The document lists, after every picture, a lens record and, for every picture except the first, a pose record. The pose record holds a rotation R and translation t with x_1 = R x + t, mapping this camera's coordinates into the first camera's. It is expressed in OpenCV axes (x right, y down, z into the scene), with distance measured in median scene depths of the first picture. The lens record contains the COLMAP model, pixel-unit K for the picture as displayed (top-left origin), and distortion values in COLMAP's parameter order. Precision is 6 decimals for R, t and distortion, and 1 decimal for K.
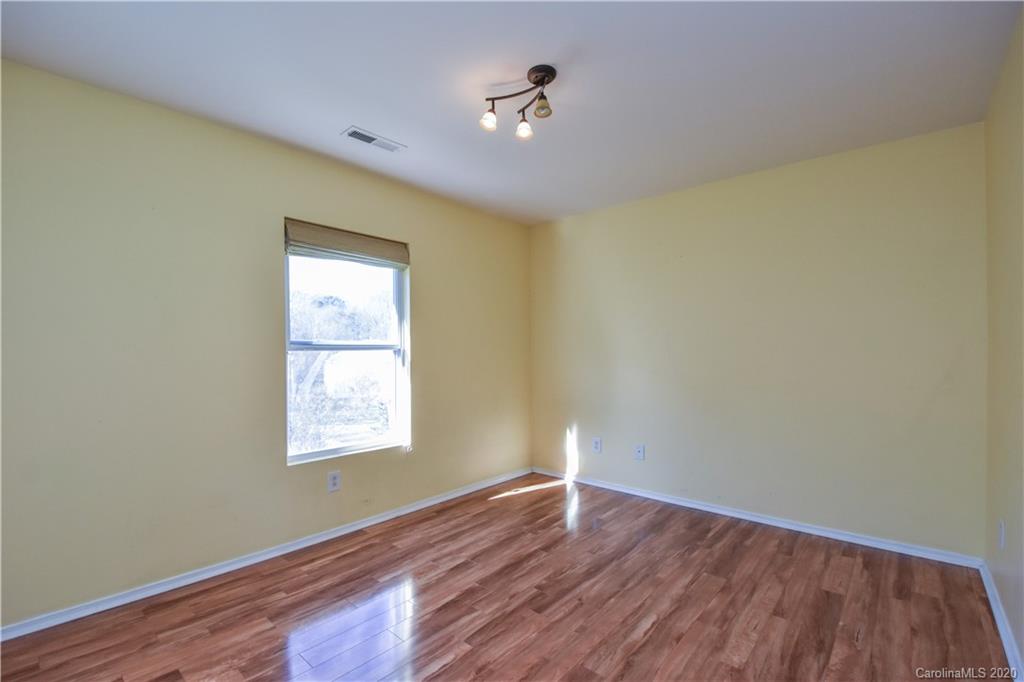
lens RADIAL K [[449.8, 0, 509.9], [0, 449.8, 354.4], [0, 0, 1]] dist [0.013167, -0.018713]
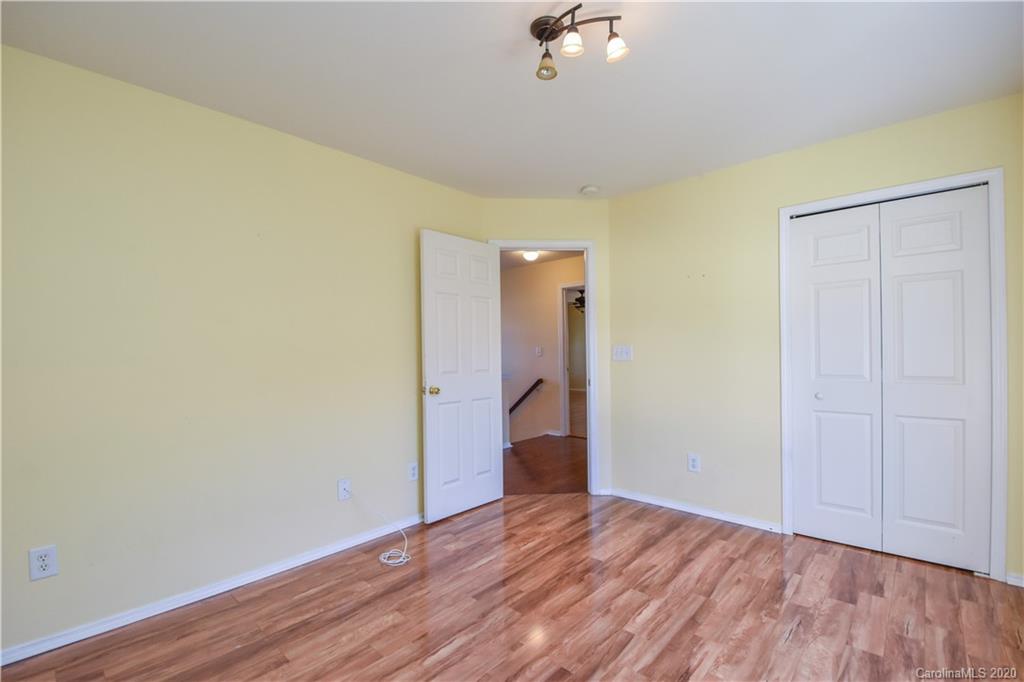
lens RADIAL K [[449.8, 0, 509.9], [0, 449.8, 354.4], [0, 0, 1]] dist [0.013167, -0.018713]
pose [[-0.999682, 0.018086, 0.017545, 0.129474], [0.018394, 0.999677, 0.017559, -0.014602], [-0.017222, 0.017876, -0.999692, 1.742208]]
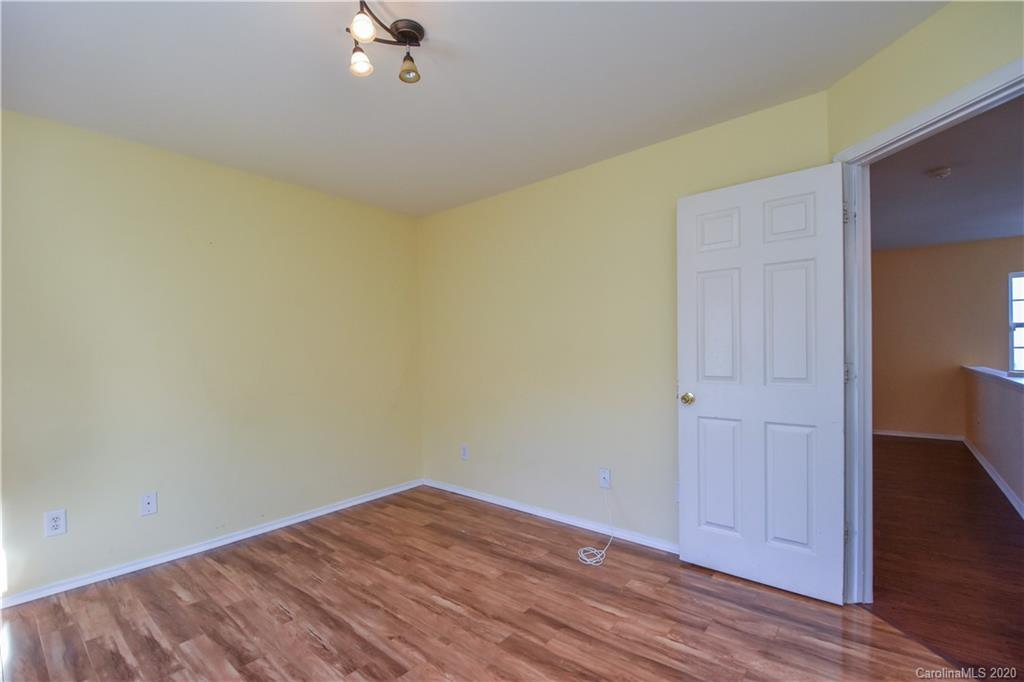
lens RADIAL K [[449.8, 0, 509.9], [0, 449.8, 354.4], [0, 0, 1]] dist [0.013167, -0.018713]
pose [[-0.025106, -0.001764, 0.999683, -0.735480], [0.026047, 0.999658, 0.002419, -0.004590], [-0.999345, 0.026100, -0.025051, 0.784218]]
